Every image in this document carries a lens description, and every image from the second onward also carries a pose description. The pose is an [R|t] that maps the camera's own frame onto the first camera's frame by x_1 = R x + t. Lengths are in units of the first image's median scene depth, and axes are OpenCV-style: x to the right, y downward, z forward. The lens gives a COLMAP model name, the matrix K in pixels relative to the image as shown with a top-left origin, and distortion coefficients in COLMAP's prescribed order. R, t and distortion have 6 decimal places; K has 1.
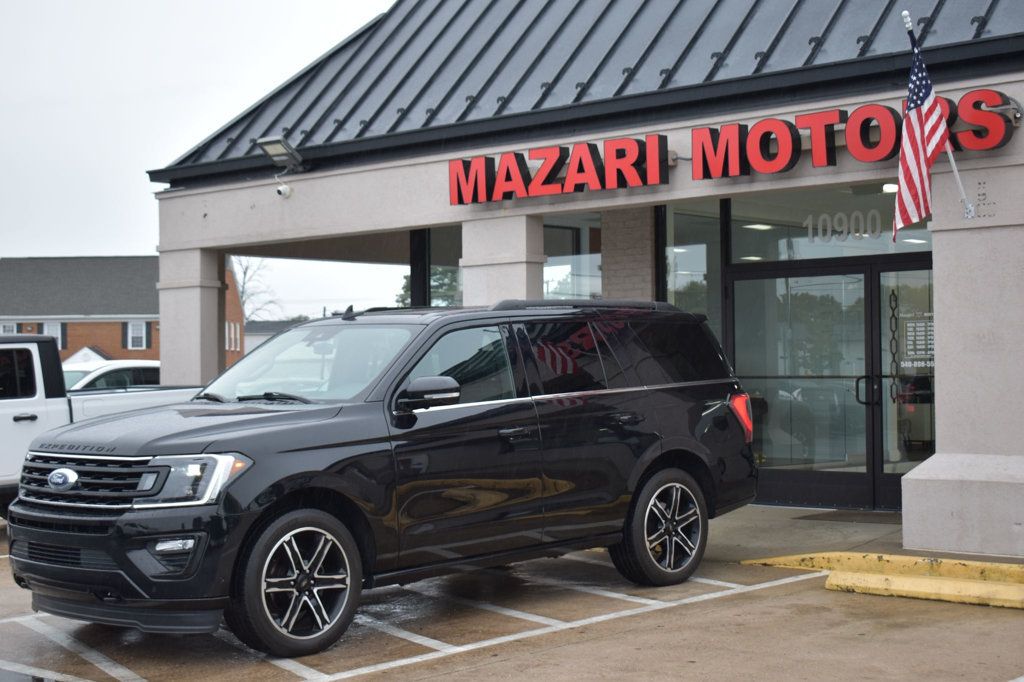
lens RADIAL K [[1653.9, 0, 514.1], [0, 1653.9, 341.6], [0, 0, 1]] dist [0.028394, 0.000000]
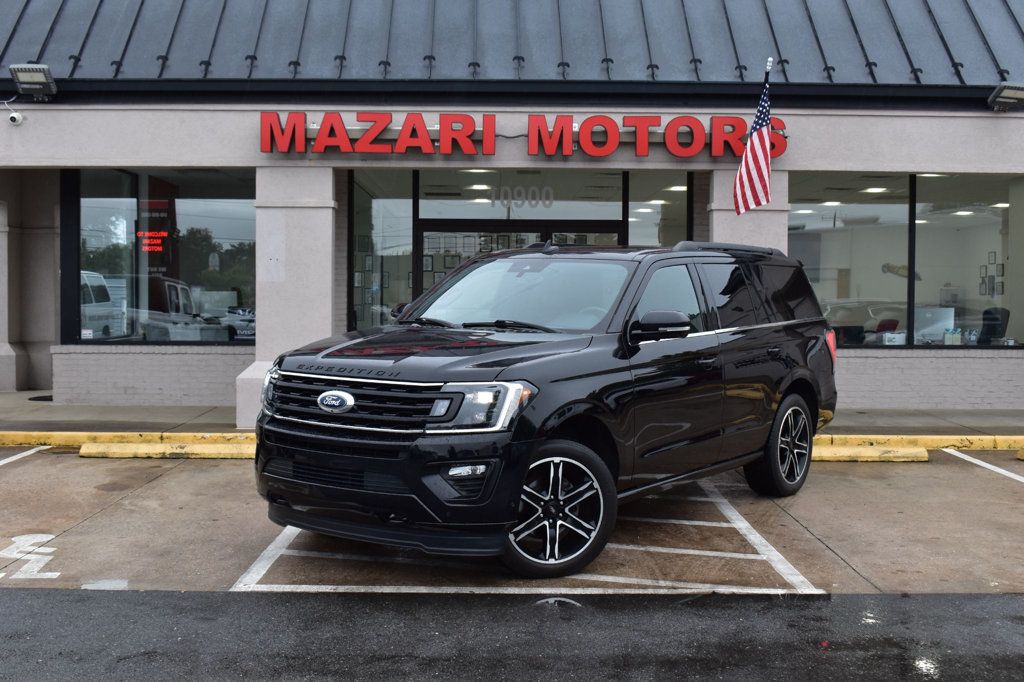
lens RADIAL K [[1219.6, 0, 518.9], [0, 1219.6, 345.2], [0, 0, 1]] dist [-0.036401, 0.000000]
pose [[0.713531, -0.010672, 0.700543, -0.627225], [-0.025249, 0.998843, 0.040934, 0.012358], [-0.700169, -0.046896, 0.712435, 0.368826]]
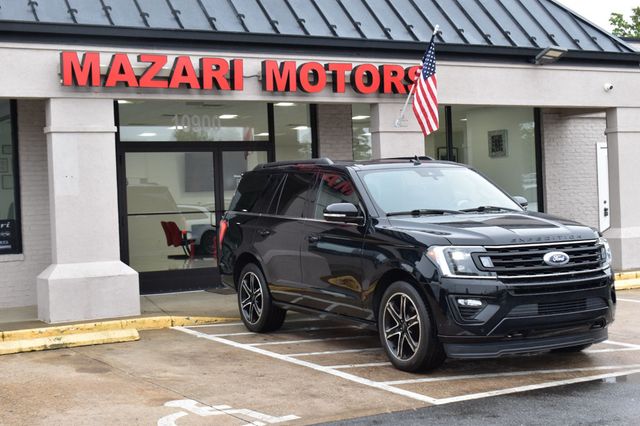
lens RADIAL K [[1033.7, 0, 322.7], [0, 1033.7, 208.1], [0, 0, 1]] dist [0.028394, 0.000000]
pose [[0.268917, -0.008252, 0.963128, -0.993768], [0.022246, 0.999750, 0.002354, 0.022547], [-0.962906, 0.020793, 0.269034, 0.748620]]
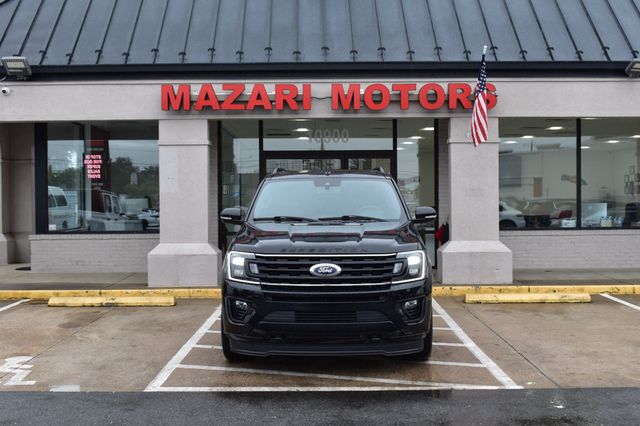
lens RADIAL K [[783.5, 0, 324.3], [0, 783.5, 217.0], [0, 0, 1]] dist [-0.033783, 0.000000]
pose [[0.718278, -0.009205, 0.695696, -0.629234], [-0.011627, 0.999614, 0.025231, 0.009920], [-0.695659, -0.026212, 0.717893, 0.362688]]
